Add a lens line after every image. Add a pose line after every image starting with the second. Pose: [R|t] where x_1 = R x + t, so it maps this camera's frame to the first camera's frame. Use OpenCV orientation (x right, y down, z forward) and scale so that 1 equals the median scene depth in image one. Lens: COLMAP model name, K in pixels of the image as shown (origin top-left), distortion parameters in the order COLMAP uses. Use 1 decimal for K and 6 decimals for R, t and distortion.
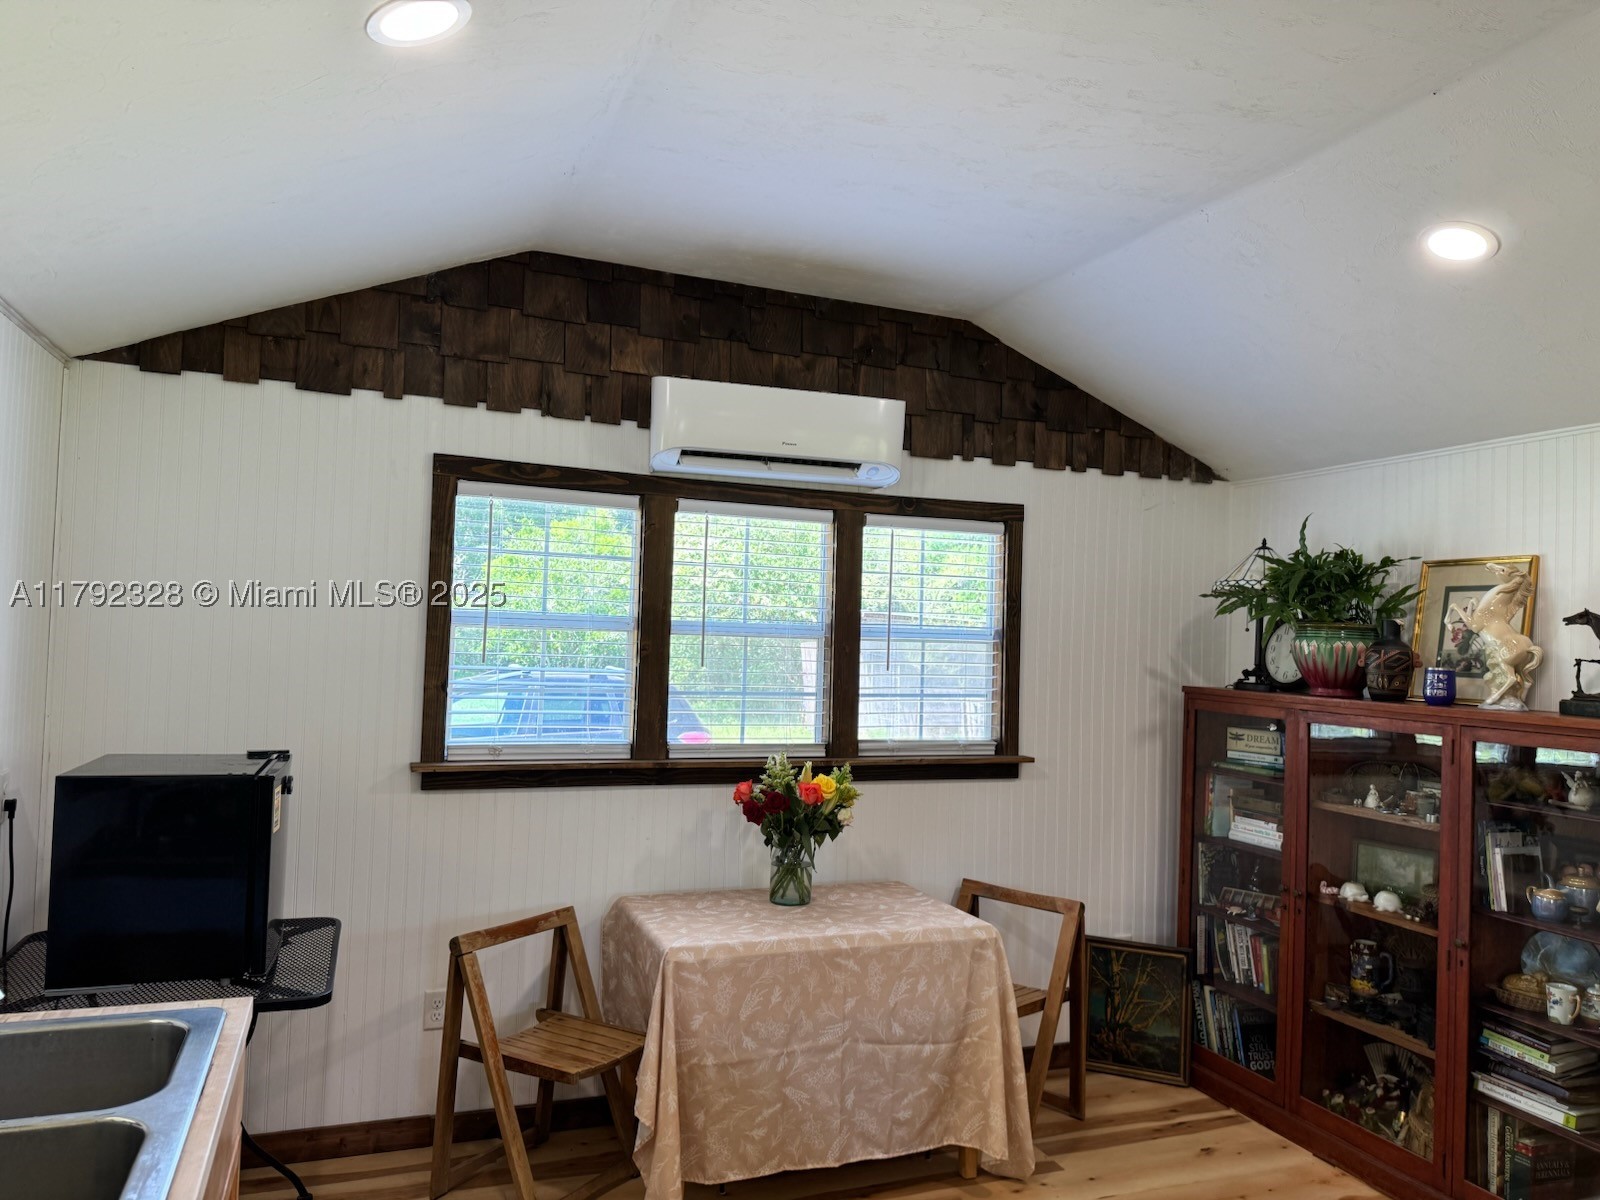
lens RADIAL K [[1109.6, 0, 796.8], [0, 1109.6, 607.5], [0, 0, 1]] dist [0.167816, -0.310340]
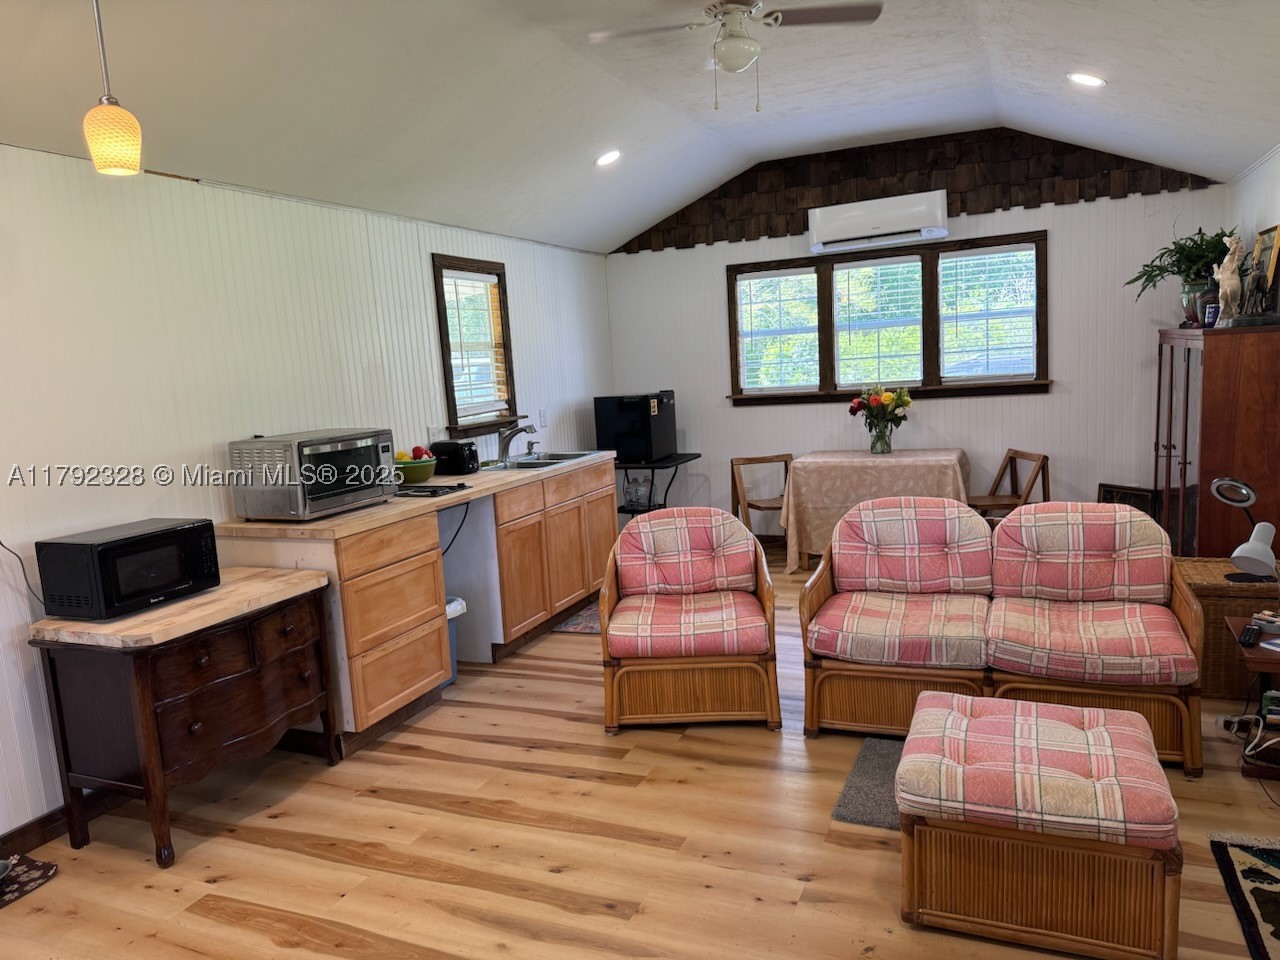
lens RADIAL K [[887.6, 0, 637.4], [0, 887.6, 486.0], [0, 0, 1]] dist [0.167816, -0.310340]
pose [[0.713063, 0.021430, -0.700772, 0.841797], [0.103827, 0.985284, 0.135778, 0.044353], [0.693369, -0.169578, 0.700345, -0.512942]]
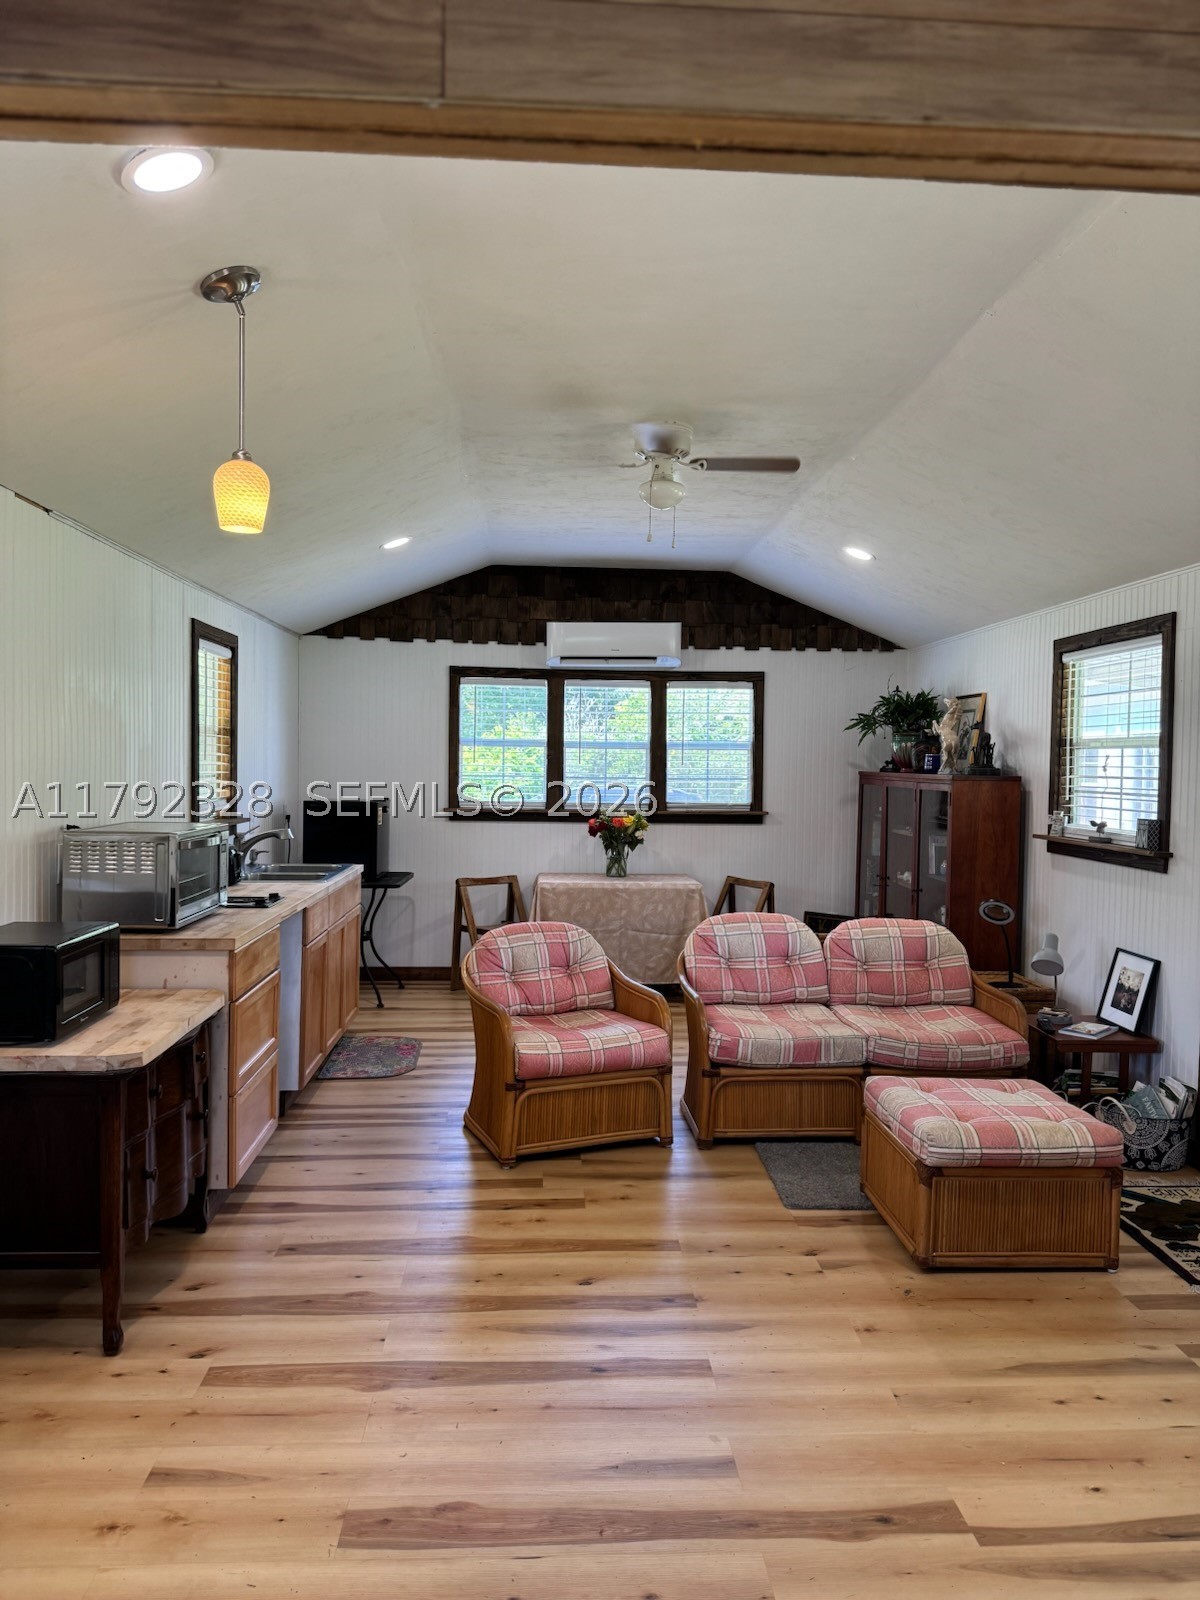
lens RADIAL K [[1109.6, 0, 600.0], [0, 1109.6, 800.0], [0, 0, 1]] dist [0.167816, -0.310340]
pose [[0.951505, -0.009372, -0.307489, 0.579907], [0.025865, 0.998434, 0.049607, 0.020824], [0.306543, -0.055154, 0.950258, -0.914286]]
